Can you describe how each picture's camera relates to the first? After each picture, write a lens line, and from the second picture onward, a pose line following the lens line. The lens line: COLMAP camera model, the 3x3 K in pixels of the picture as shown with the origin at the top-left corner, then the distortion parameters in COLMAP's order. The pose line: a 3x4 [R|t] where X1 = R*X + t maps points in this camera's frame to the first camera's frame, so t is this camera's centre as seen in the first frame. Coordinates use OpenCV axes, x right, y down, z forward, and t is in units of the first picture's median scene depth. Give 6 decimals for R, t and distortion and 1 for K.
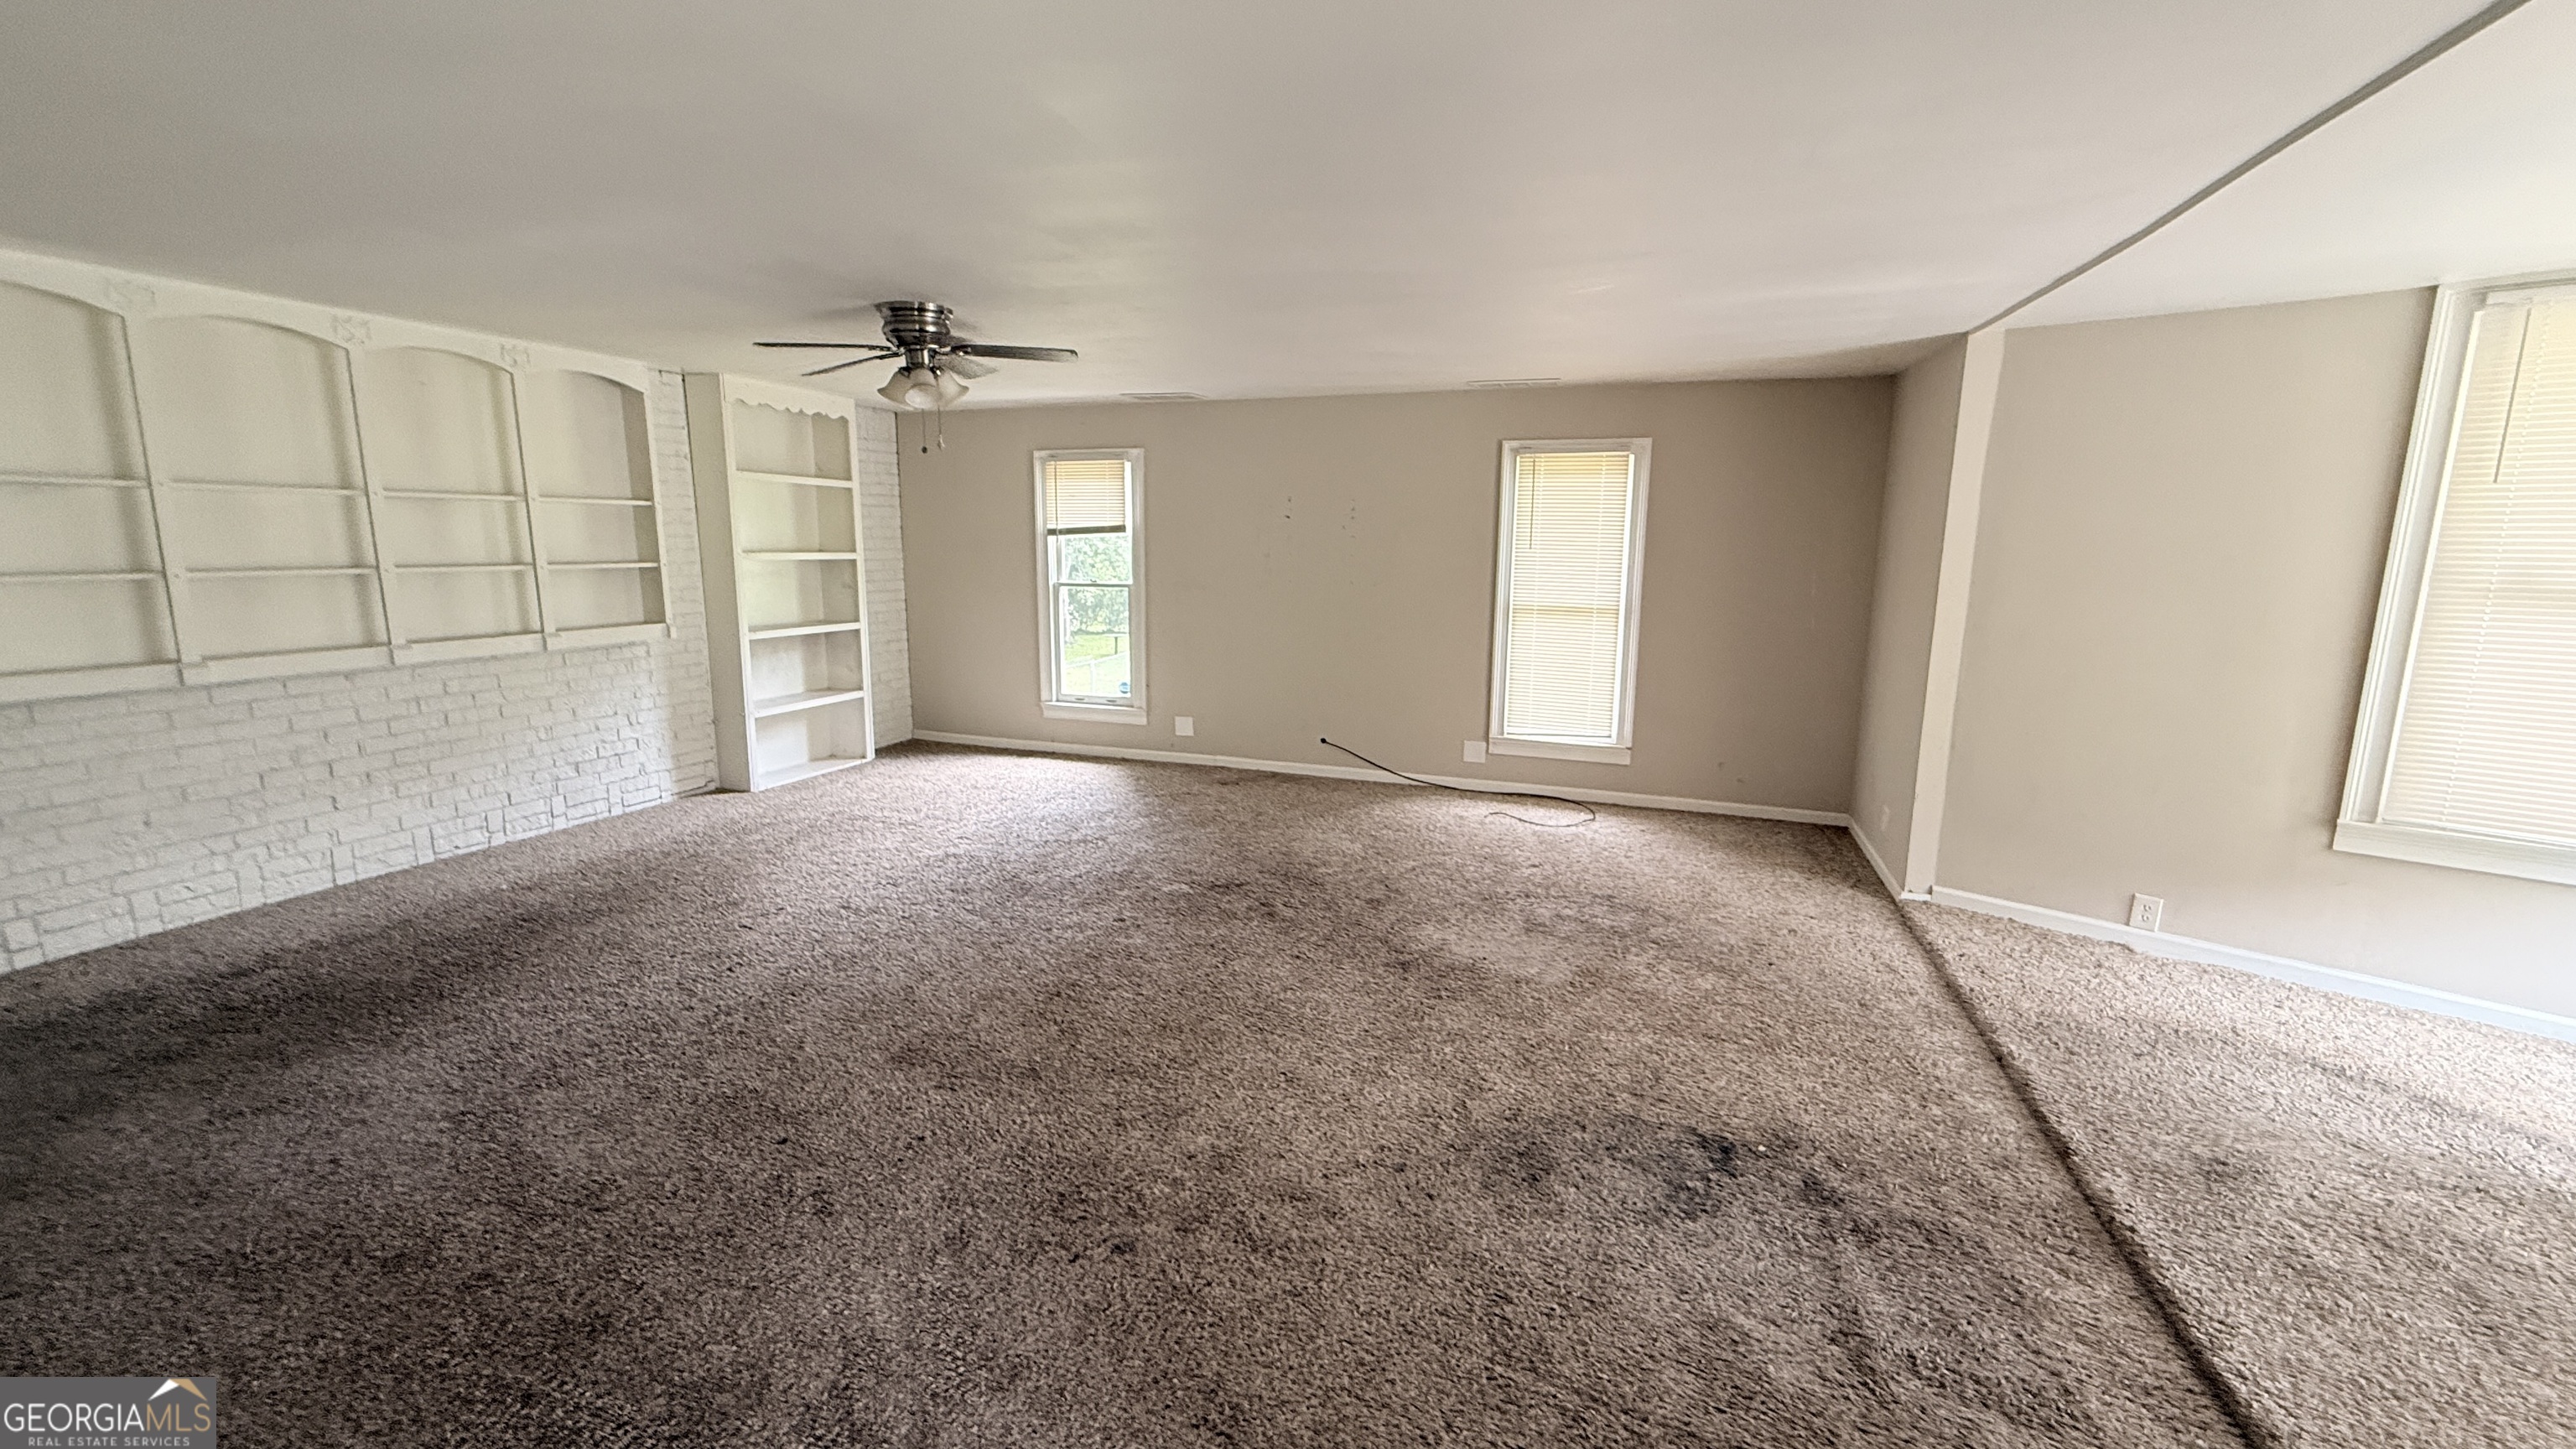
lens RADIAL K [[1031.3, 0, 1272.6], [0, 1031.3, 728.2], [0, 0, 1]] dist [0.000033, 0.000027]
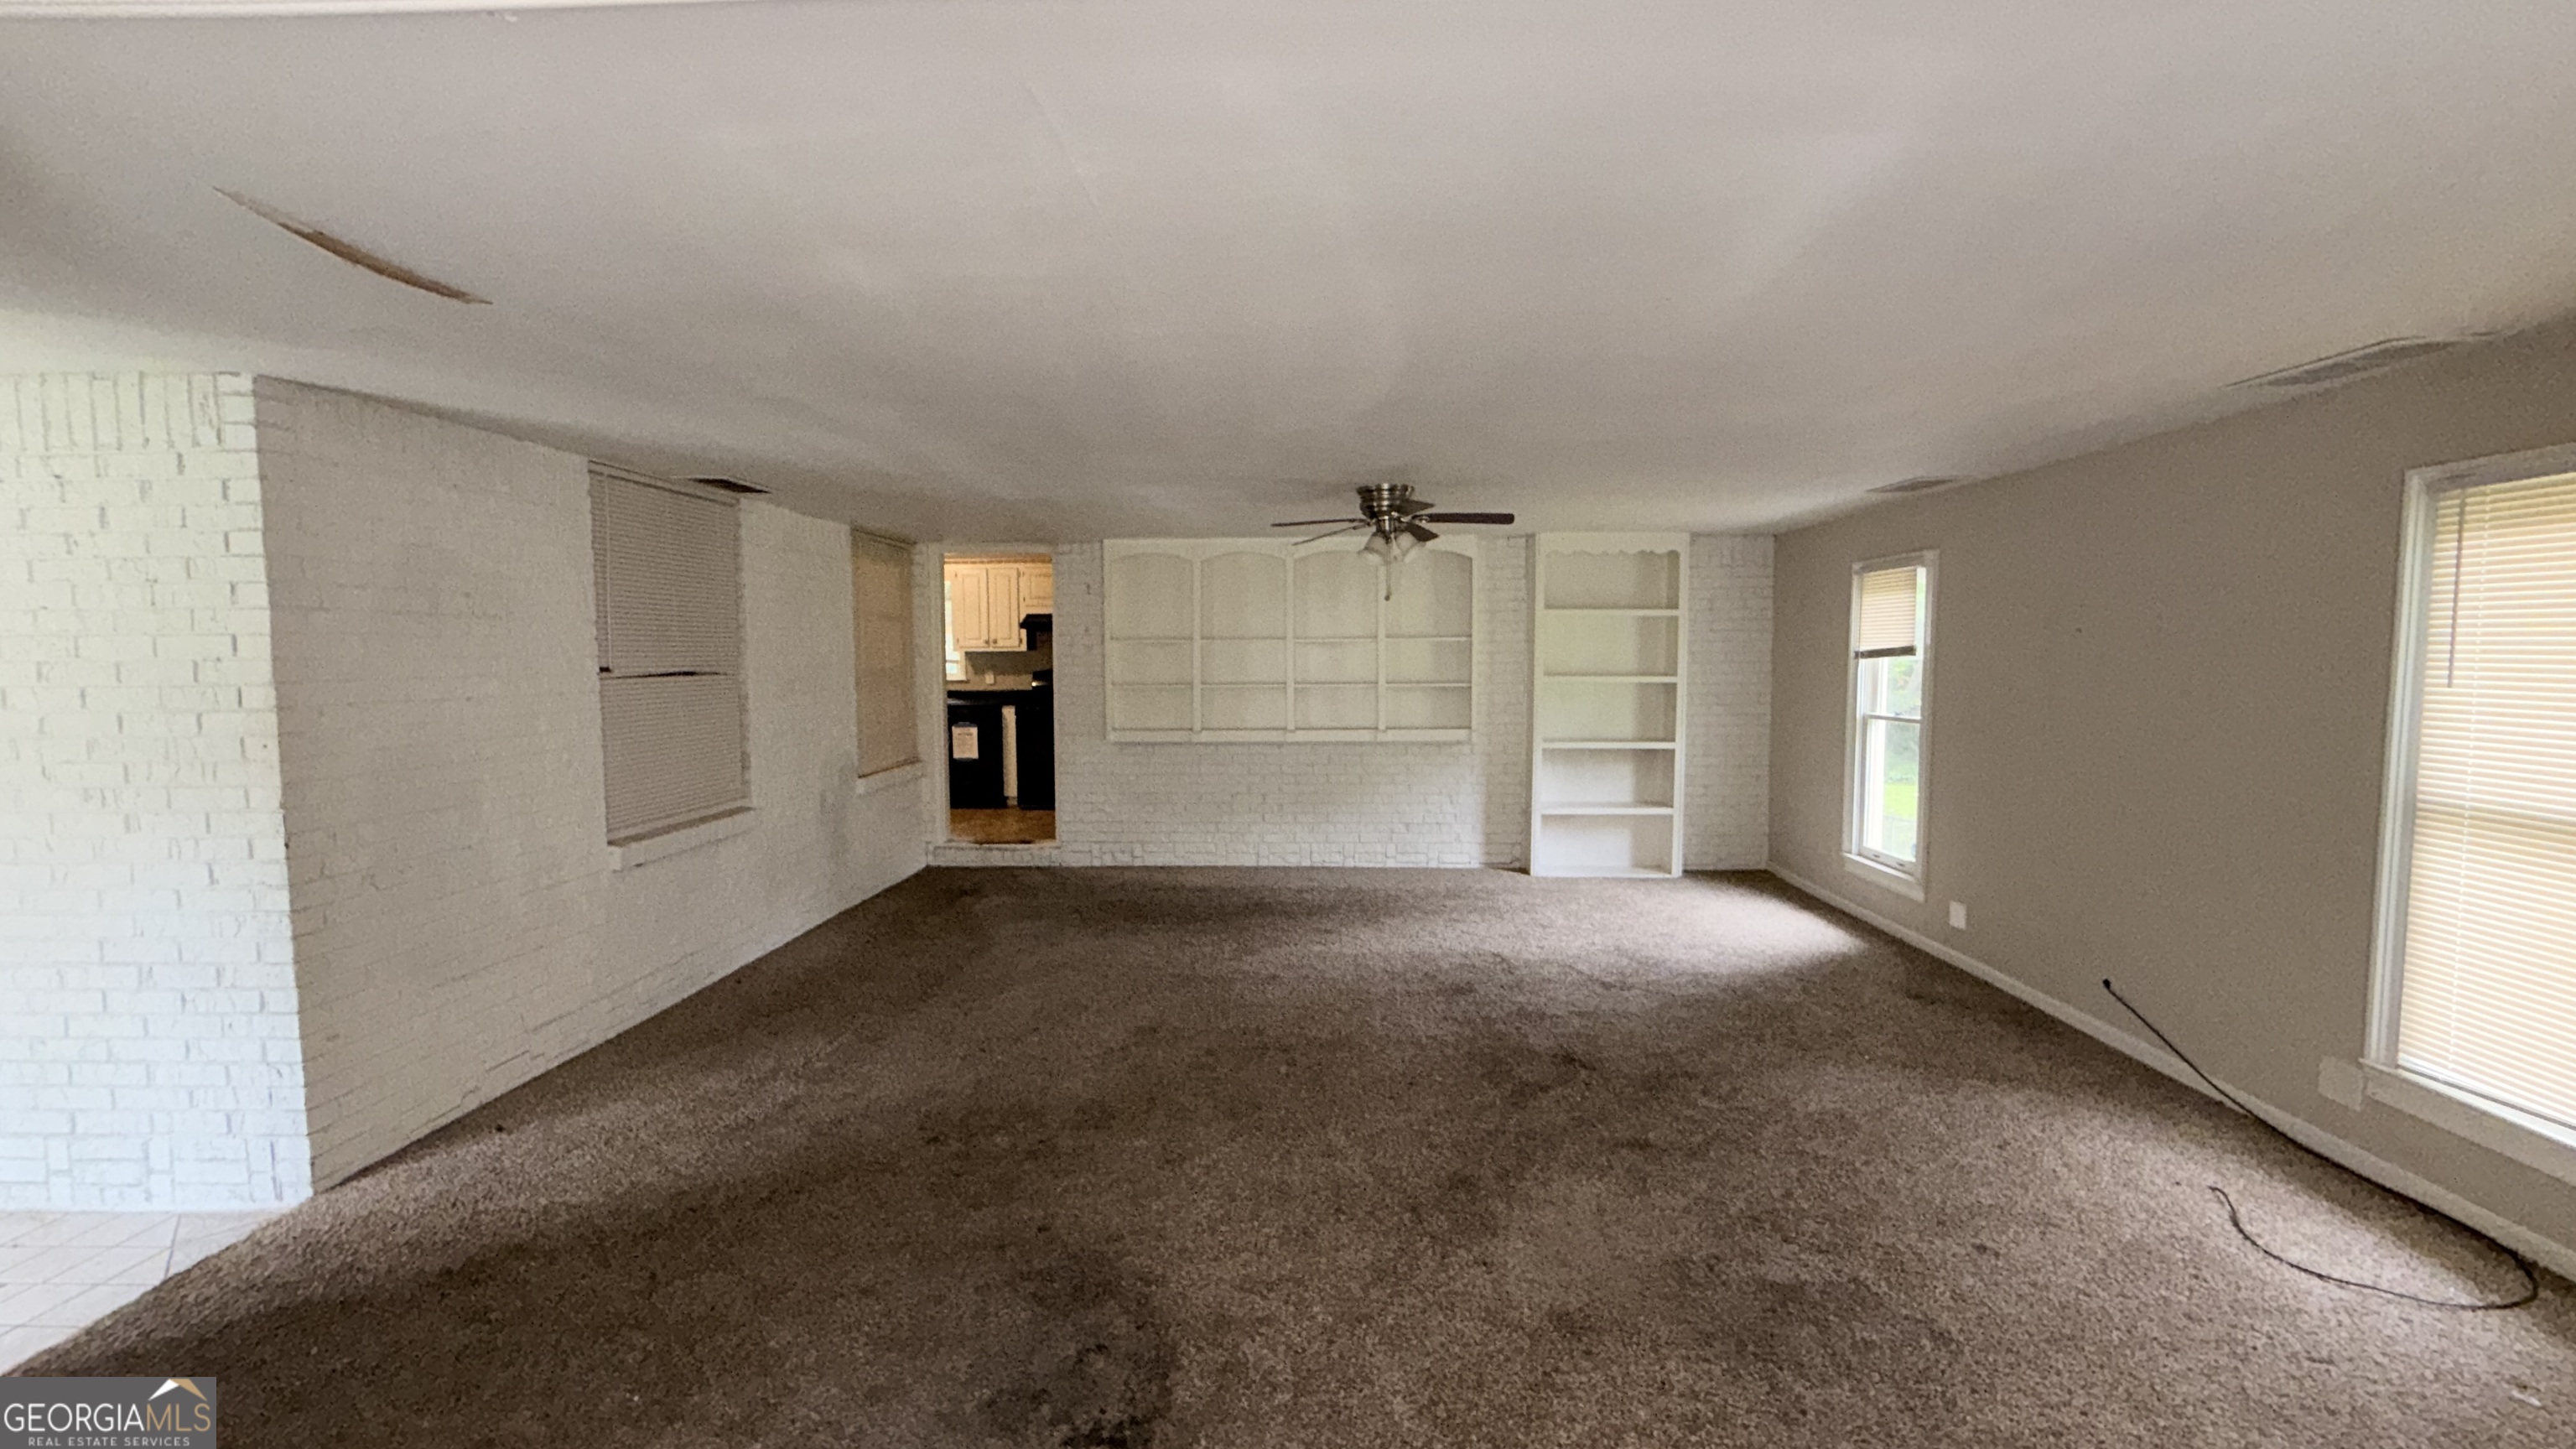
lens RADIAL K [[1031.3, 0, 1279.3], [0, 1031.3, 713.9], [0, 0, 1]] dist [0.000033, 0.000027]
pose [[0.296405, 0.045974, -0.953955, 0.572945], [-0.162897, 0.986638, -0.003065, -0.076399], [0.941068, 0.156305, 0.299933, 0.375371]]
